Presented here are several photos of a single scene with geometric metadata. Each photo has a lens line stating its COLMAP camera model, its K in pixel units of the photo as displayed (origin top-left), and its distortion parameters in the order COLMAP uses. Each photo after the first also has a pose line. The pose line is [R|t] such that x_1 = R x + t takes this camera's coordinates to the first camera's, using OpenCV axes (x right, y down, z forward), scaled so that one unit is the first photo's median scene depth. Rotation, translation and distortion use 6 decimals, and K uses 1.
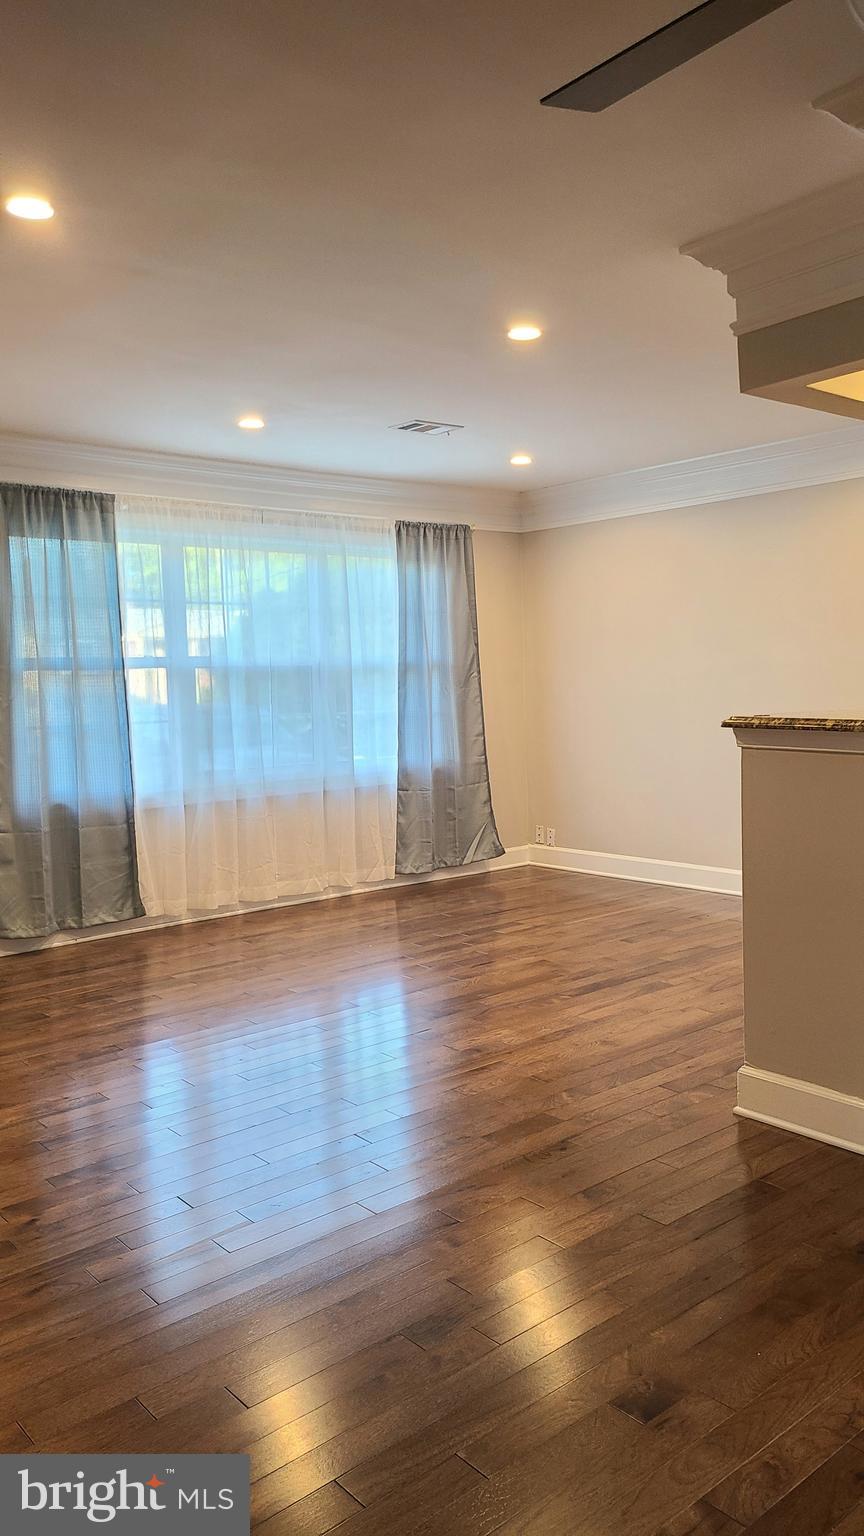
lens RADIAL K [[1157.8, 0, 436.2], [0, 1157.8, 774.9], [0, 0, 1]] dist [0.012145, -0.000194]
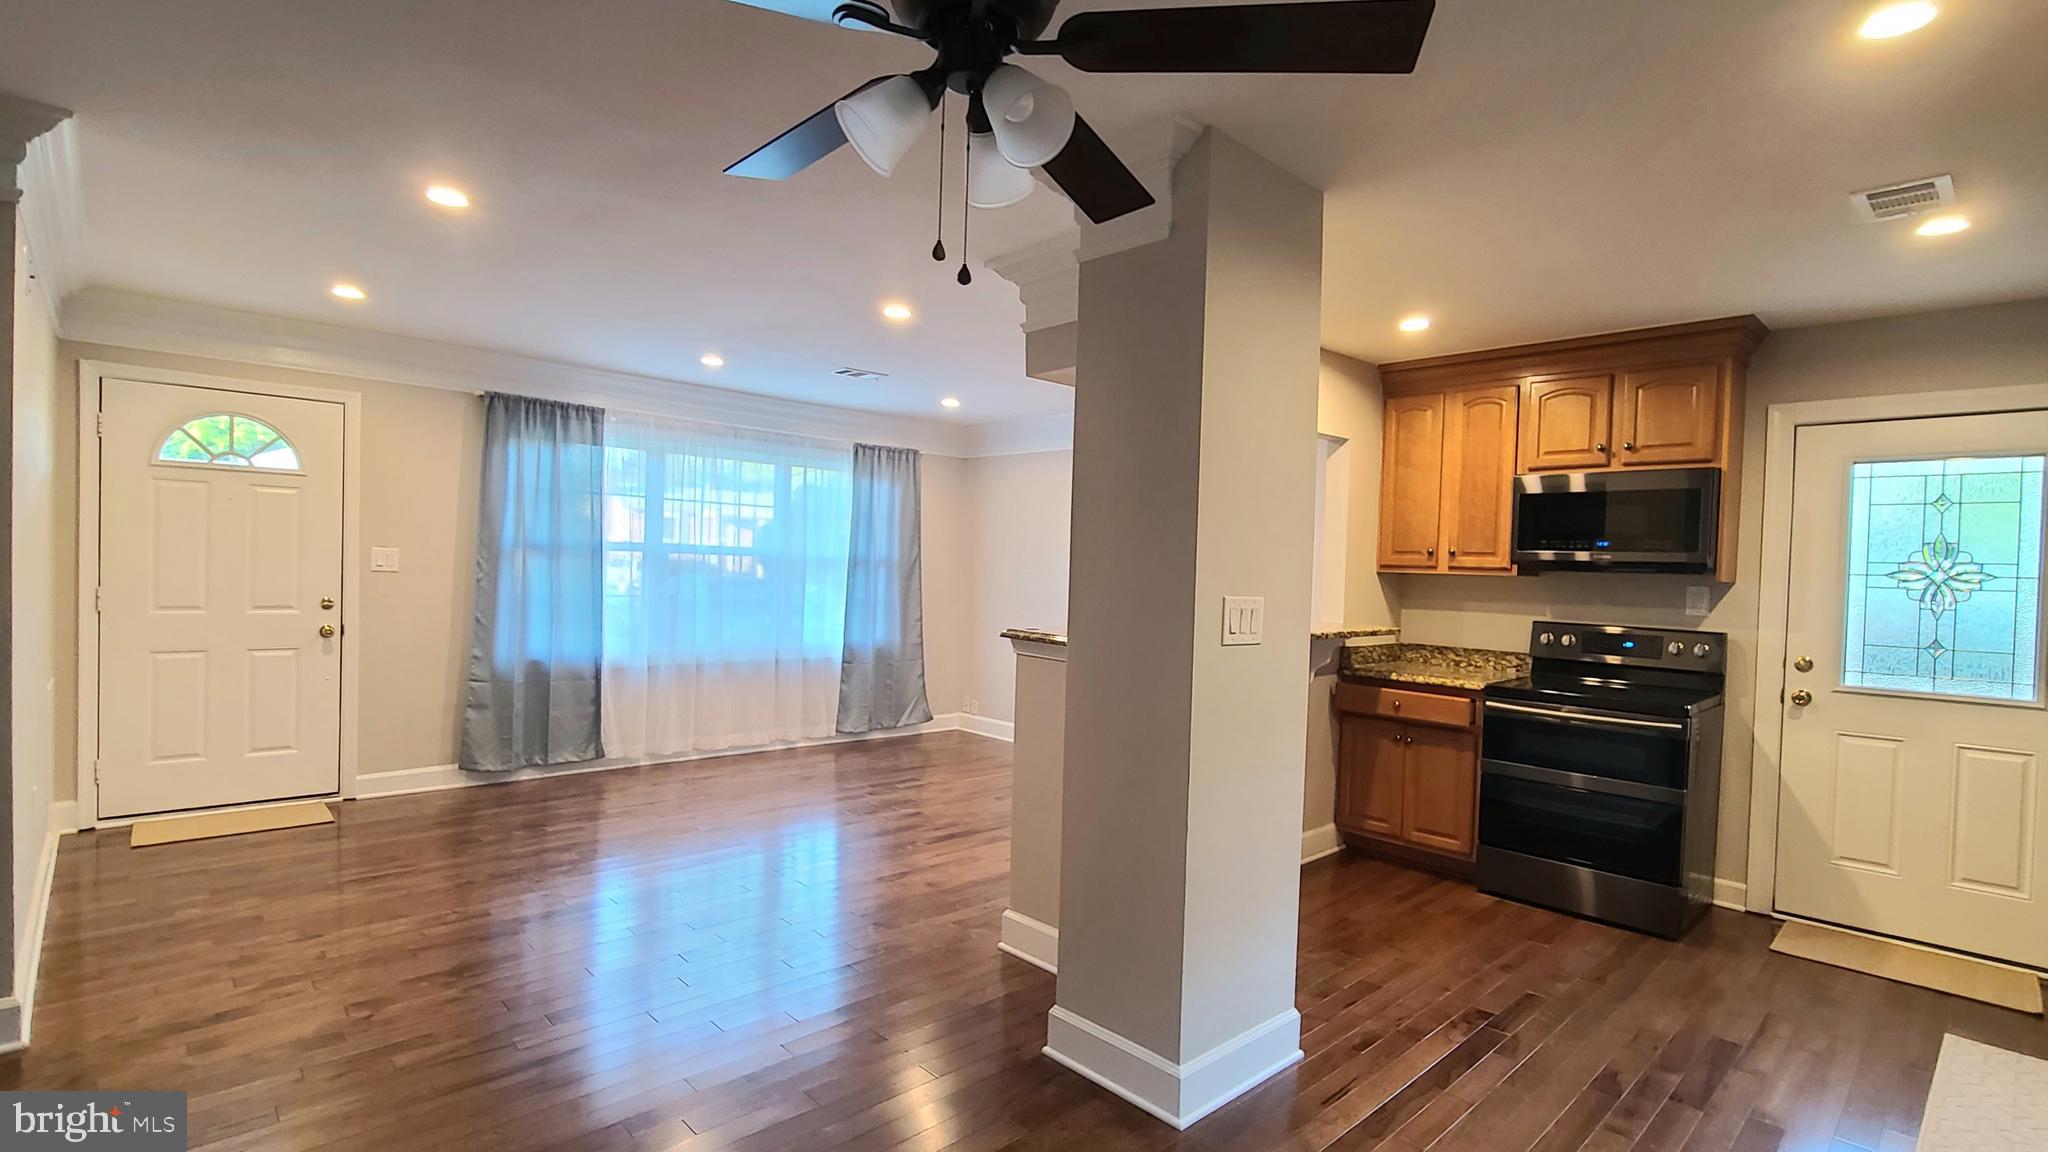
lens RADIAL K [[970.6, 0, 1028.5], [0, 970.6, 593.7], [0, 0, 1]] dist [-0.003398, 0.000184]
pose [[0.996830, 0.059830, 0.052446, 0.119193], [-0.057045, 0.996959, -0.053085, -0.018283], [-0.055463, 0.049925, 0.997212, -0.030223]]
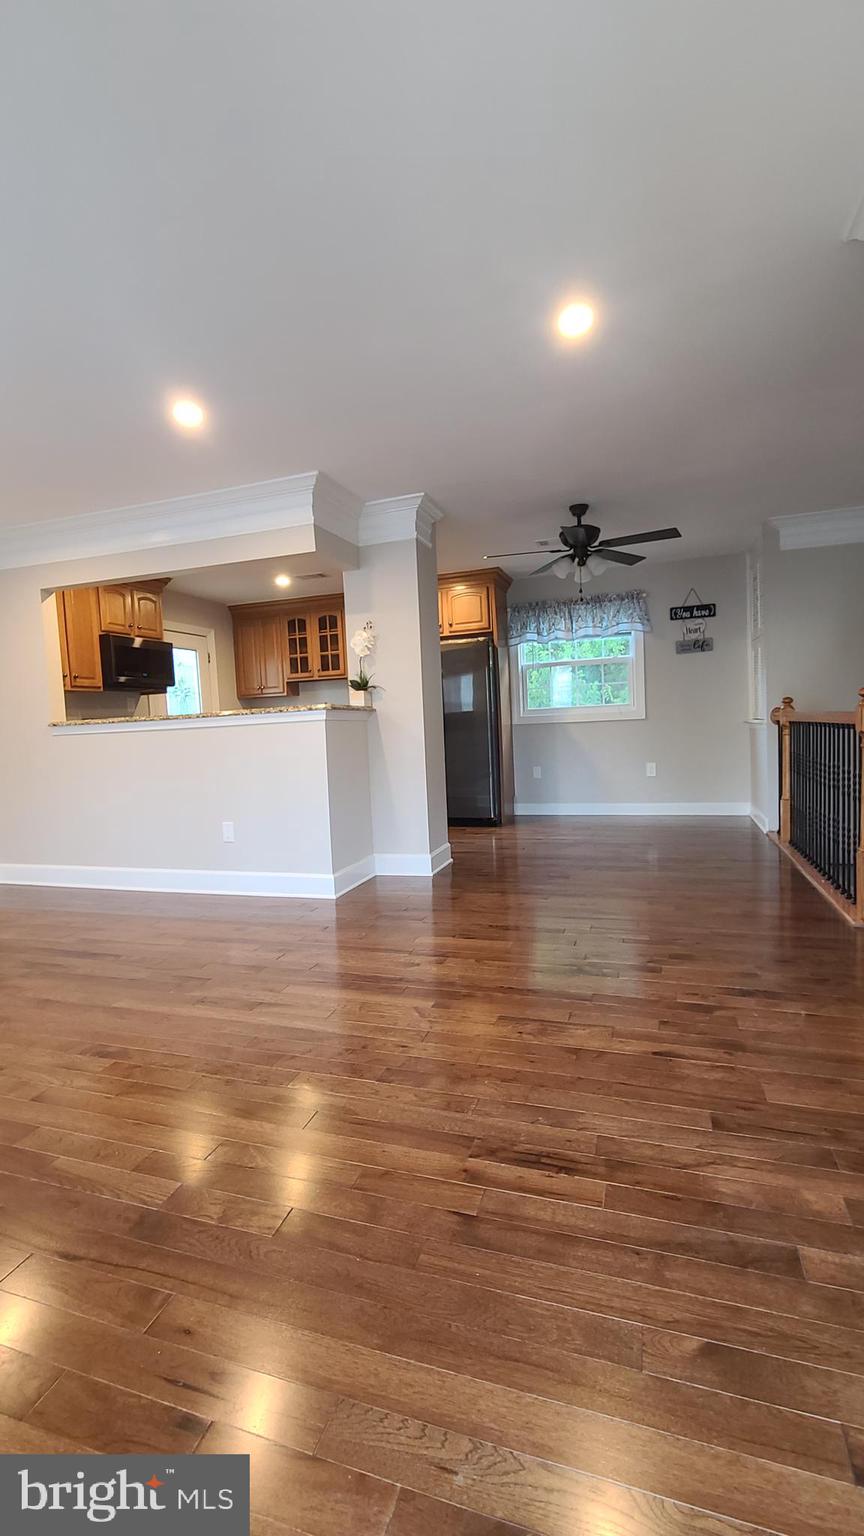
lens RADIAL K [[674.5, 0, 424.0], [0, 674.5, 769.1], [0, 0, 1]] dist [-0.000880, 0.000114]
pose [[-0.512786, -0.005265, 0.858500, -0.473745], [0.133190, 0.987386, 0.085610, -0.009653], [-0.848122, 0.158243, -0.505616, 0.802363]]
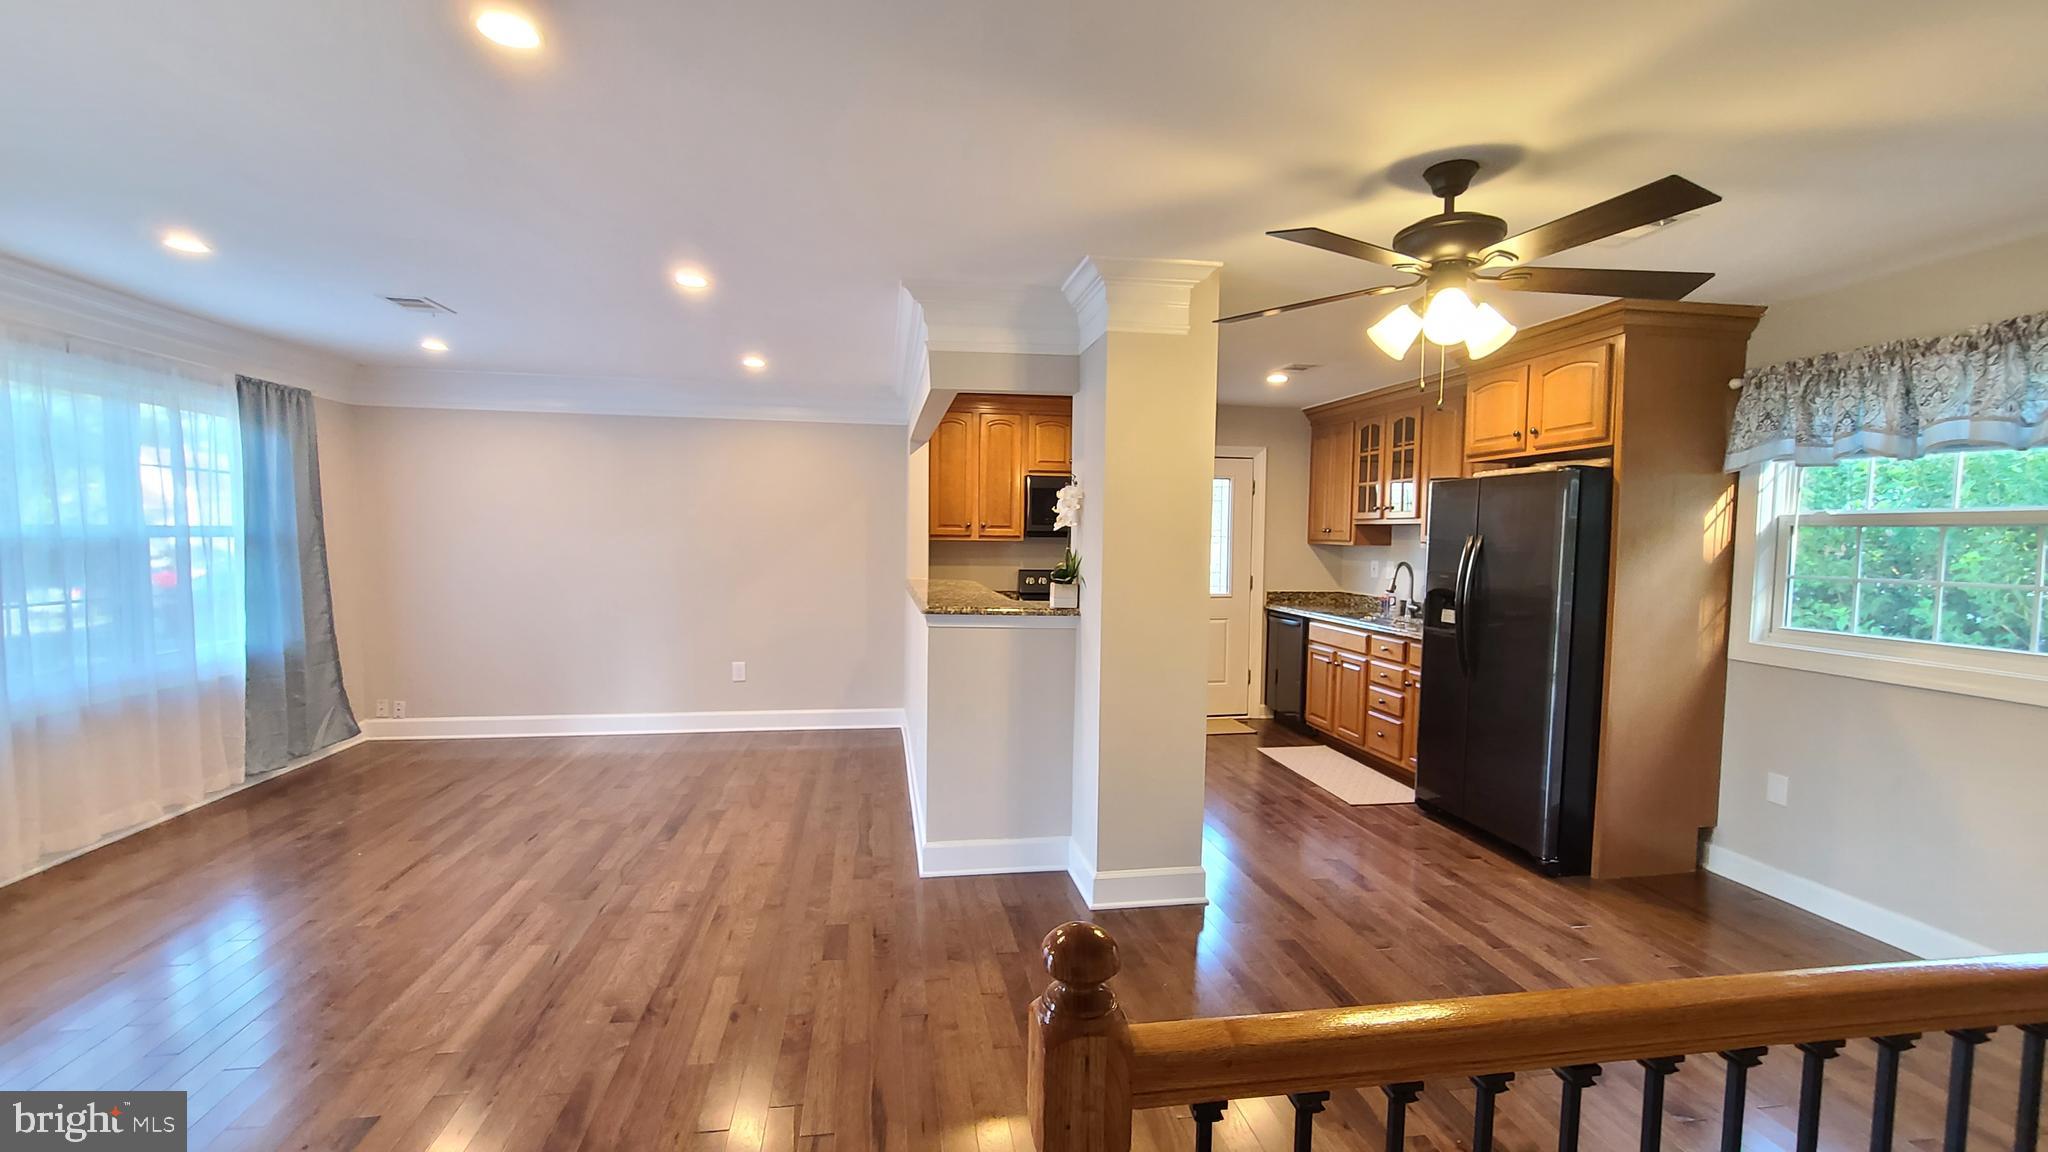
lens RADIAL K [[847.3, 0, 1024.1], [0, 847.3, 590.7], [0, 0, 1]] dist [-0.002145, -0.000058]
pose [[0.507175, -0.022488, 0.861550, -0.327475], [0.041387, 0.999142, 0.001716, -0.036343], [-0.860849, 0.034787, 0.507670, 0.188125]]
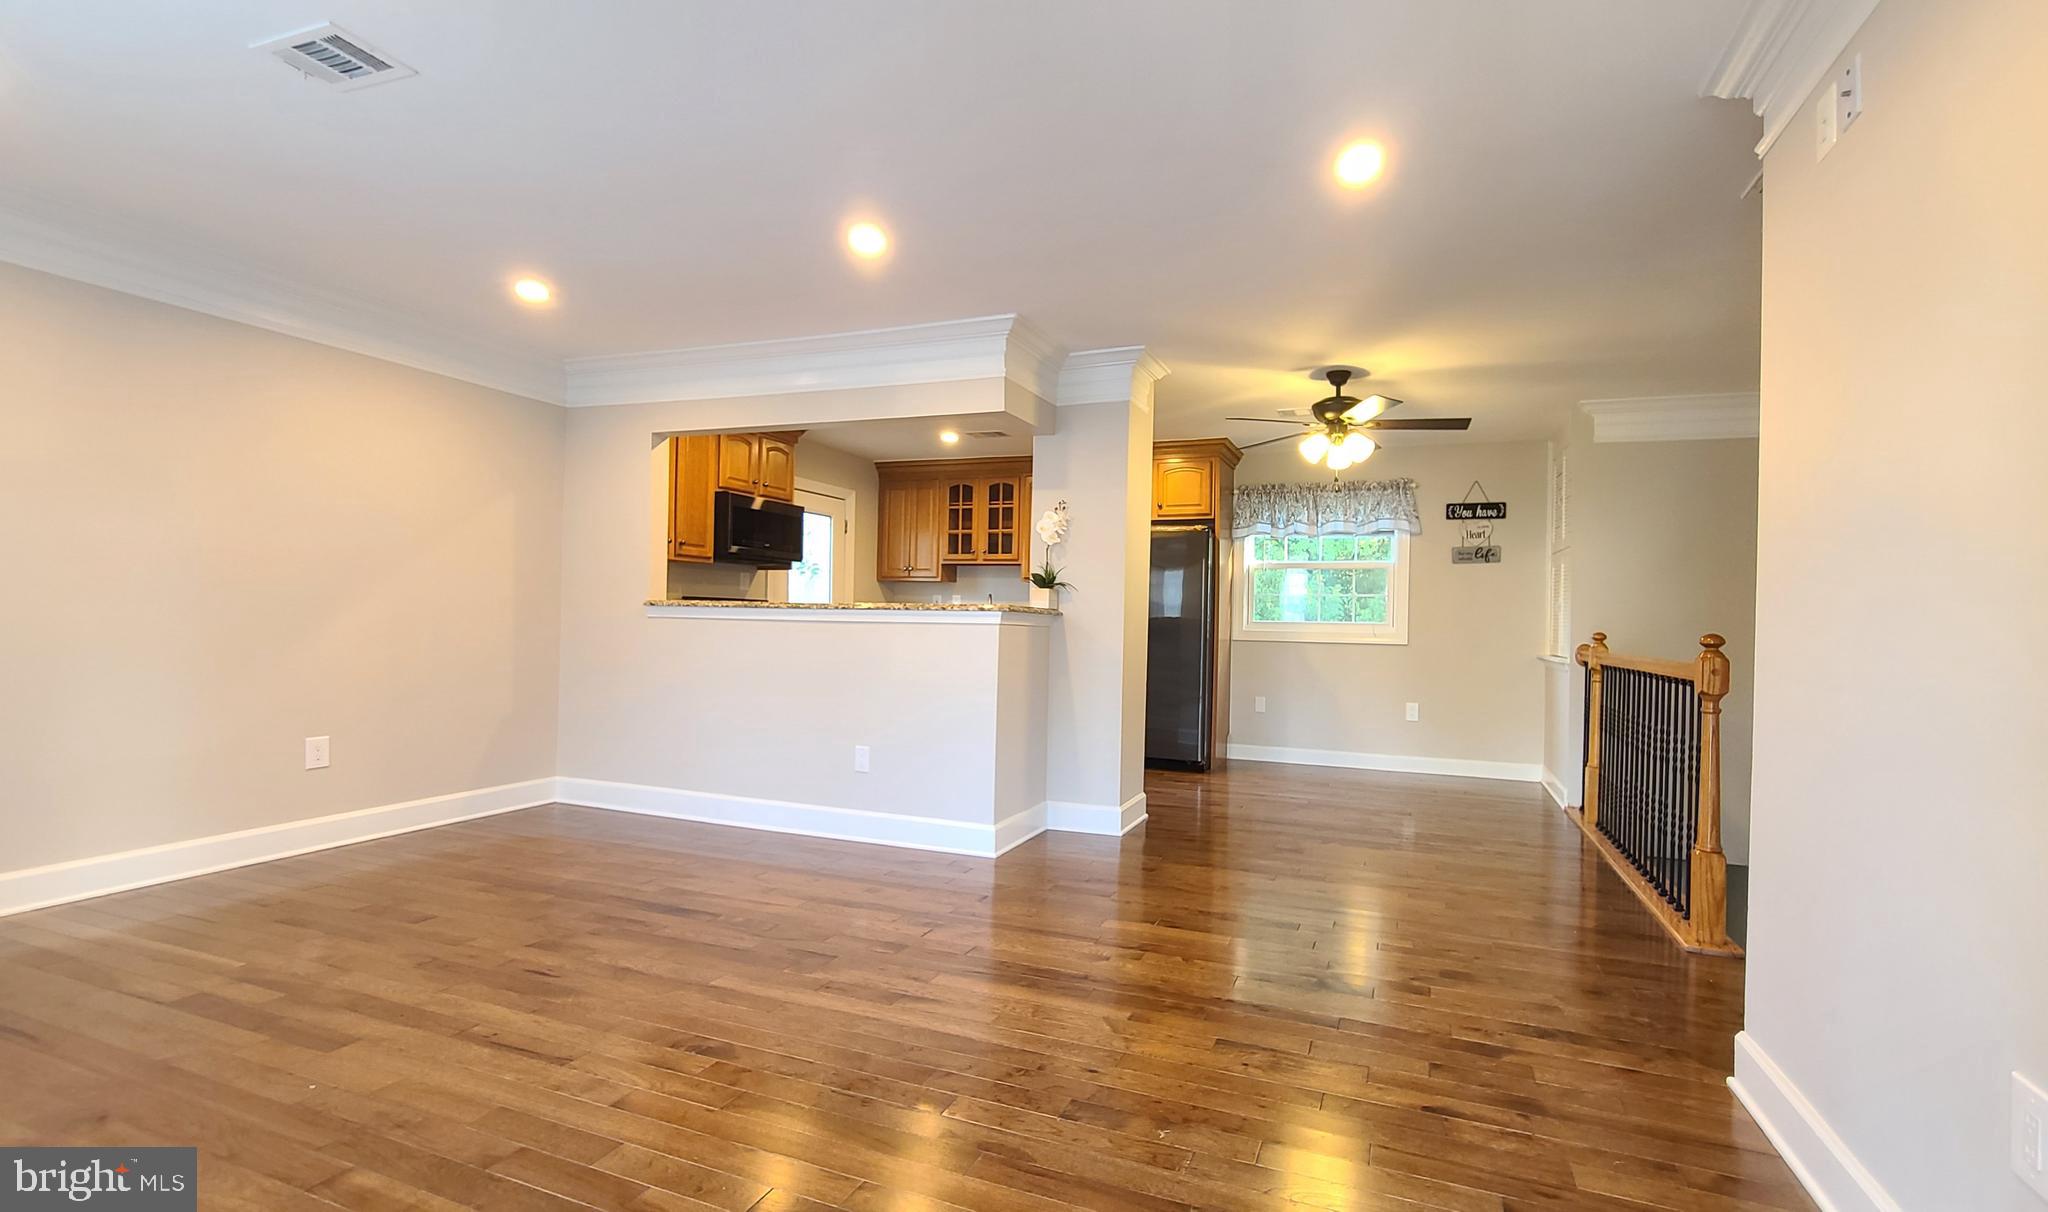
lens RADIAL K [[890.4, 0, 1082.2], [0, 890.4, 614.9], [0, 0, 1]] dist [-0.001484, 0.000257]
pose [[-0.494903, 0.023330, 0.868635, -0.476853], [0.064949, 0.997836, 0.010204, -0.023102], [-0.866517, 0.061467, -0.495348, 0.824024]]
